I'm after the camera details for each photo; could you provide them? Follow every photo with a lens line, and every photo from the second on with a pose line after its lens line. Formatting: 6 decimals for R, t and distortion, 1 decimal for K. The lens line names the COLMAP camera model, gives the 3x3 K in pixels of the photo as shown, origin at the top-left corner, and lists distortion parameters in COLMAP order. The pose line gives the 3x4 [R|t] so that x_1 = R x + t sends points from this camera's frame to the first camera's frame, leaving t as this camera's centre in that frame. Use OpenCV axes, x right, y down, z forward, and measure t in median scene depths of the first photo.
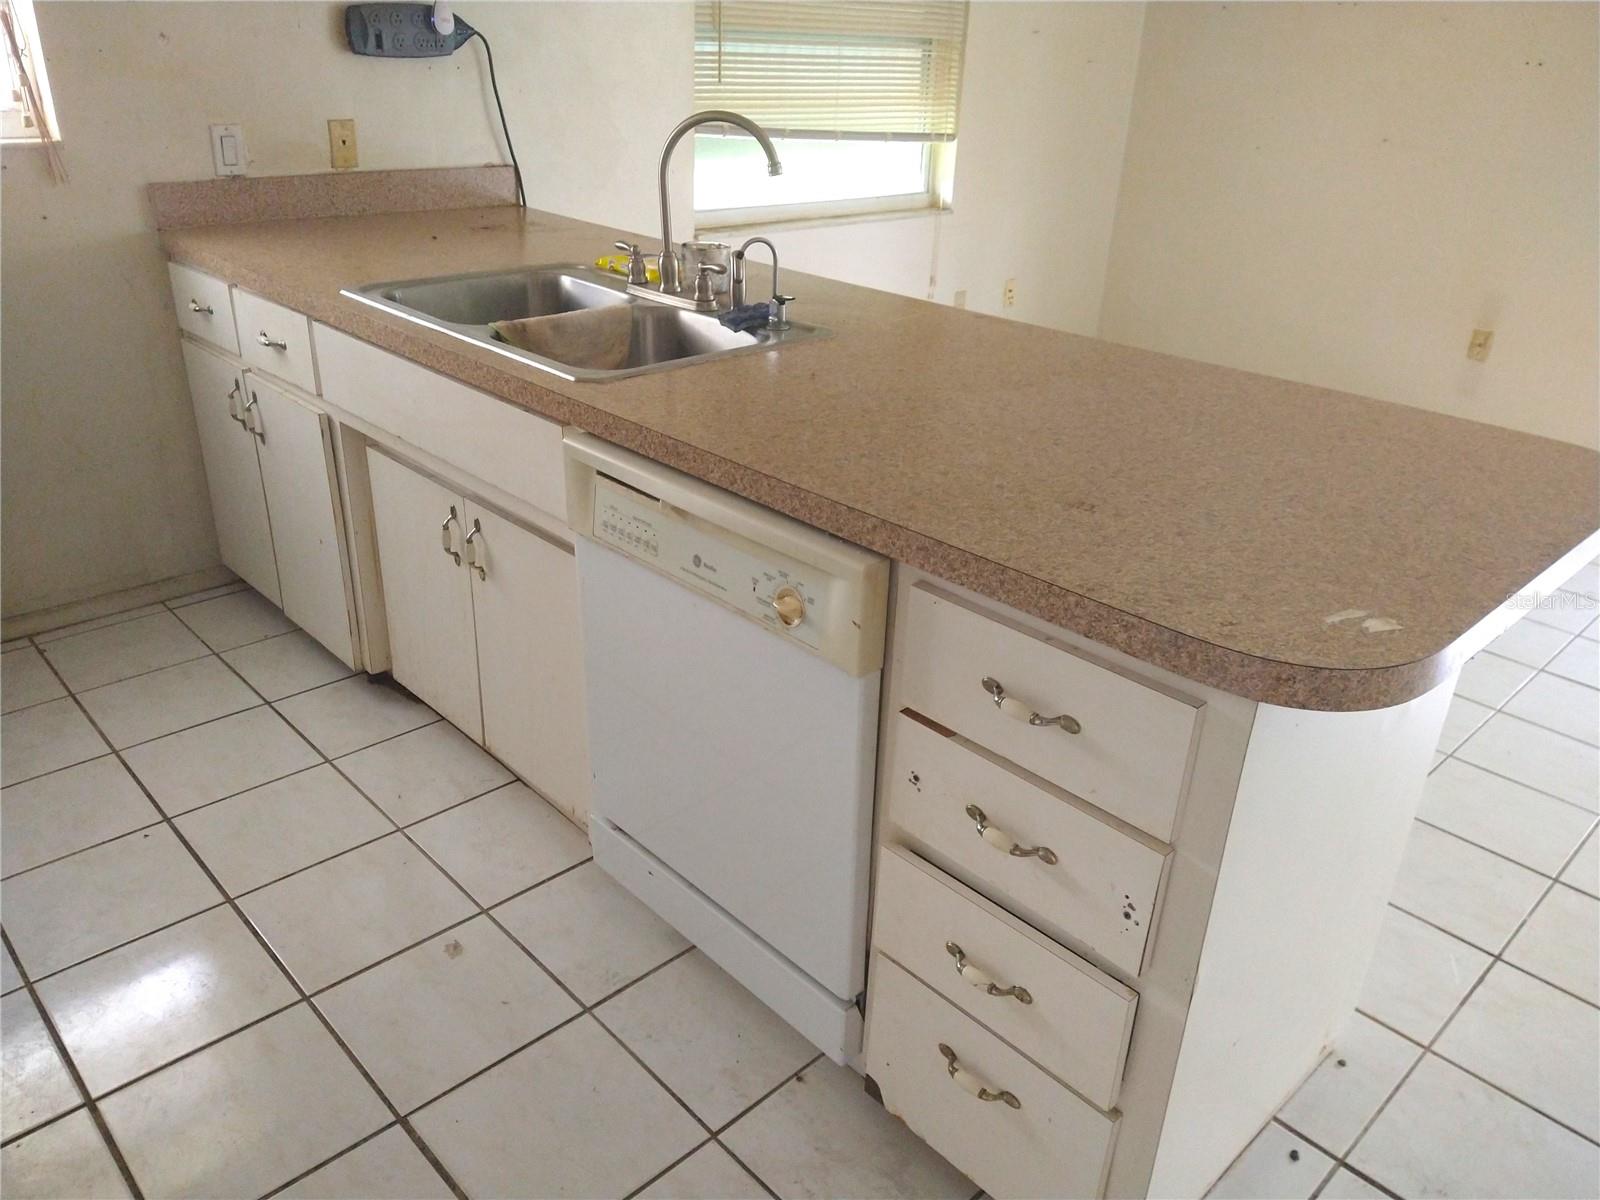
lens RADIAL K [[1183.6, 0, 800.0], [0, 1183.6, 600.0], [0, 0, 1]] dist [0.057892, -0.074405]
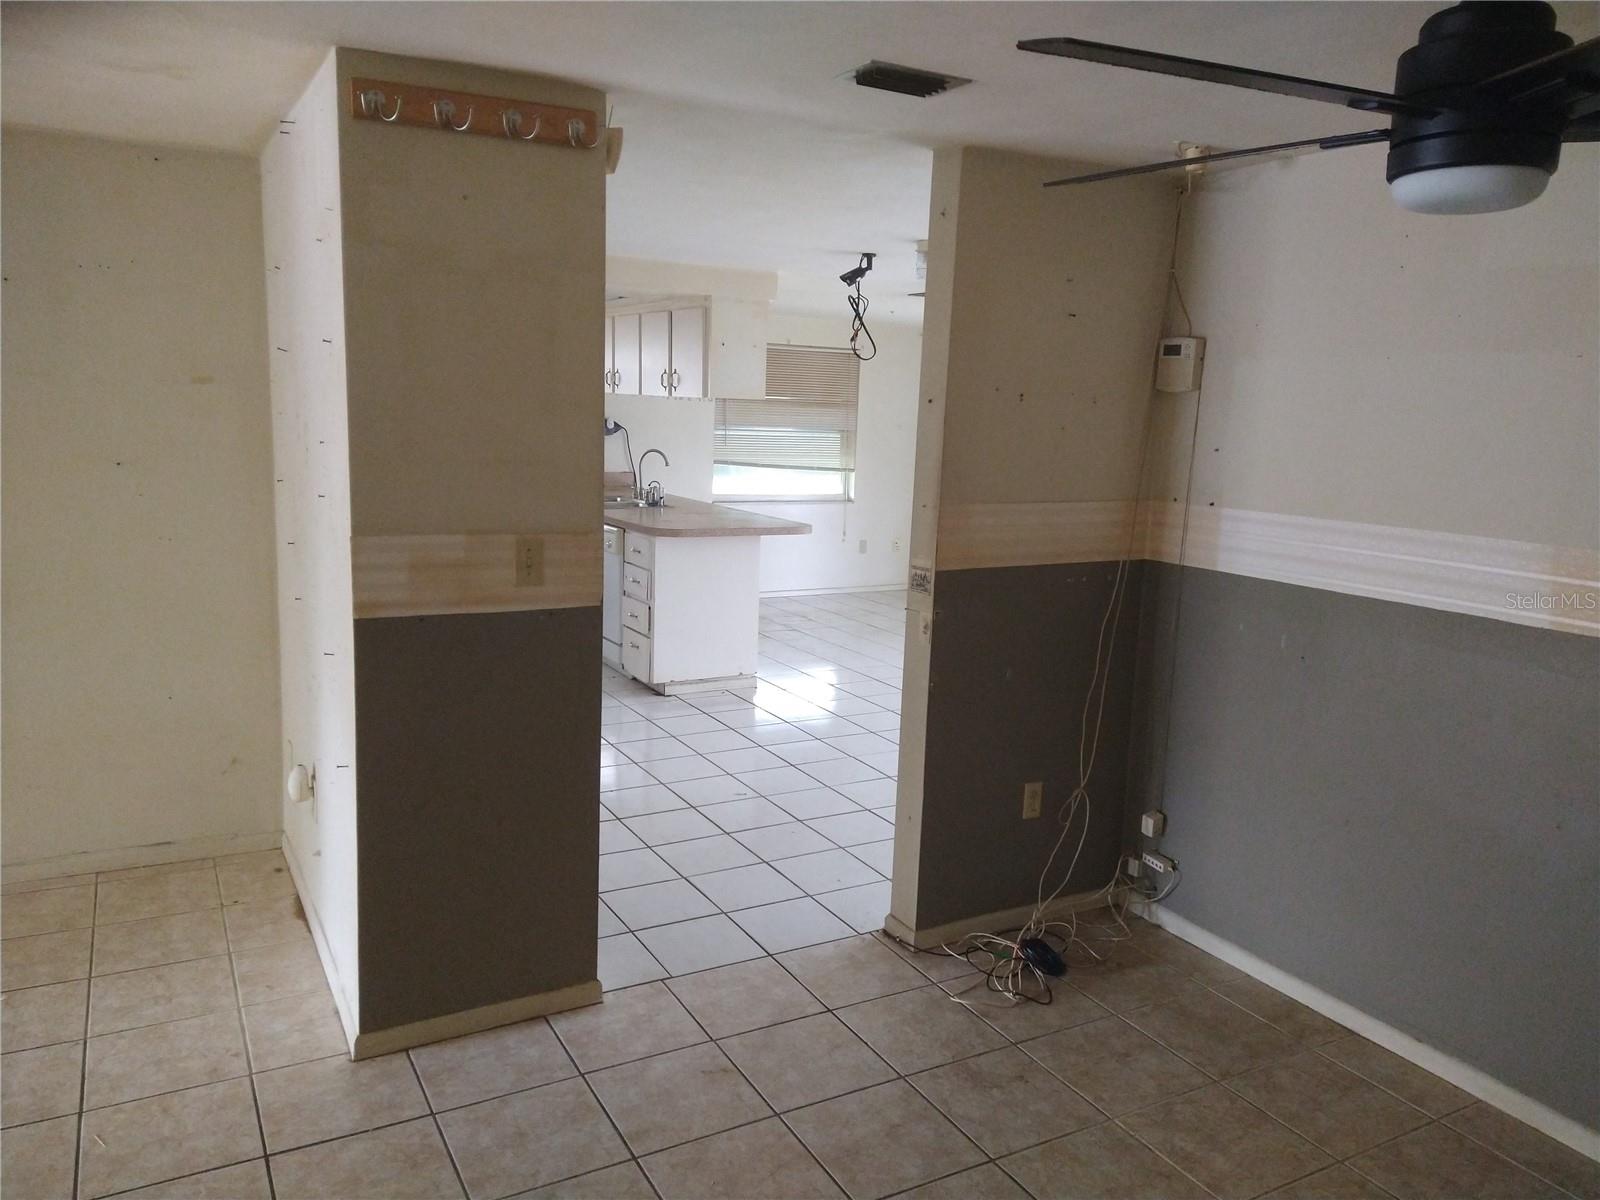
lens RADIAL K [[1171.5, 0, 800.0], [0, 1171.5, 600.0], [0, 0, 1]] dist [0.101710, -0.115008]
pose [[0.966882, 0.038049, -0.252373, 0.985188], [-0.108645, 0.956119, -0.272091, 0.726321], [0.230946, 0.290499, 0.928587, -1.585571]]
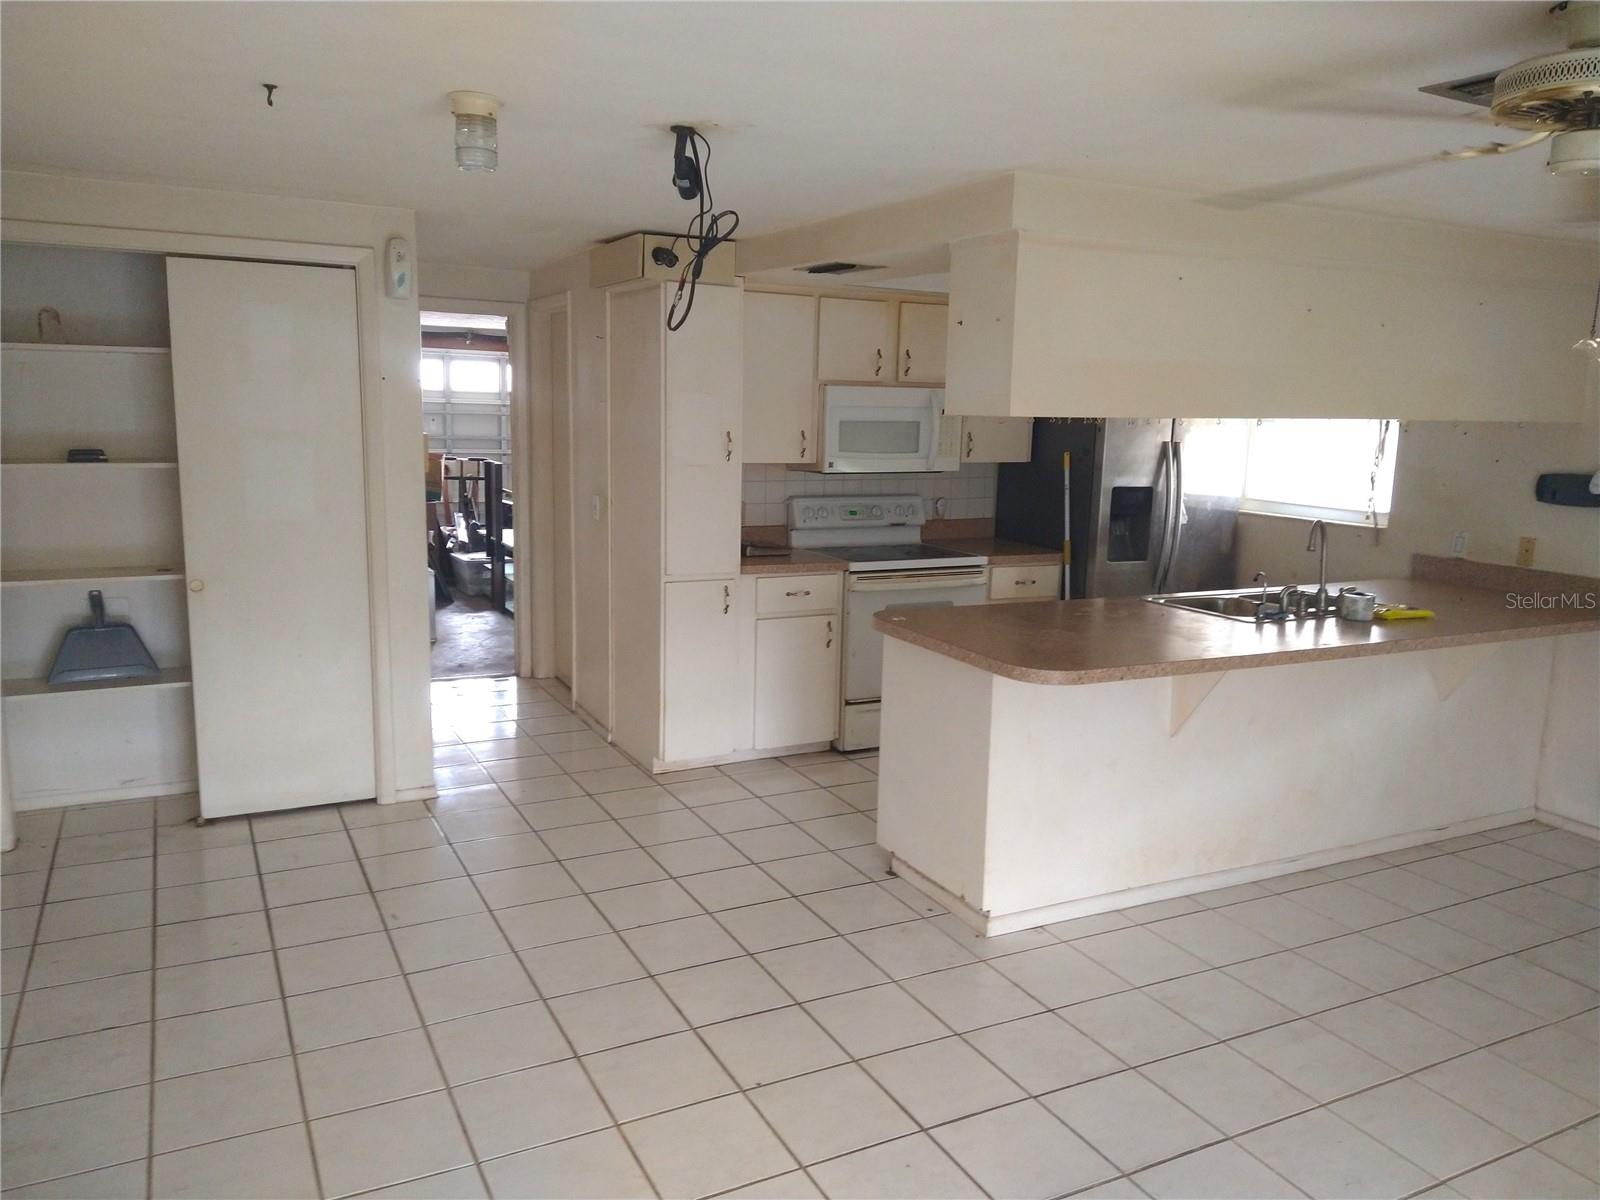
lens RADIAL K [[1197.3, 0, 797.3], [0, 1197.3, 632.6], [0, 0, 1]] dist [0.058661, -0.129838]
pose [[-0.280774, 0.140744, -0.949398, 1.607728], [-0.446166, 0.856669, 0.258946, -0.298580], [0.849766, 0.496295, -0.177735, 0.562428]]
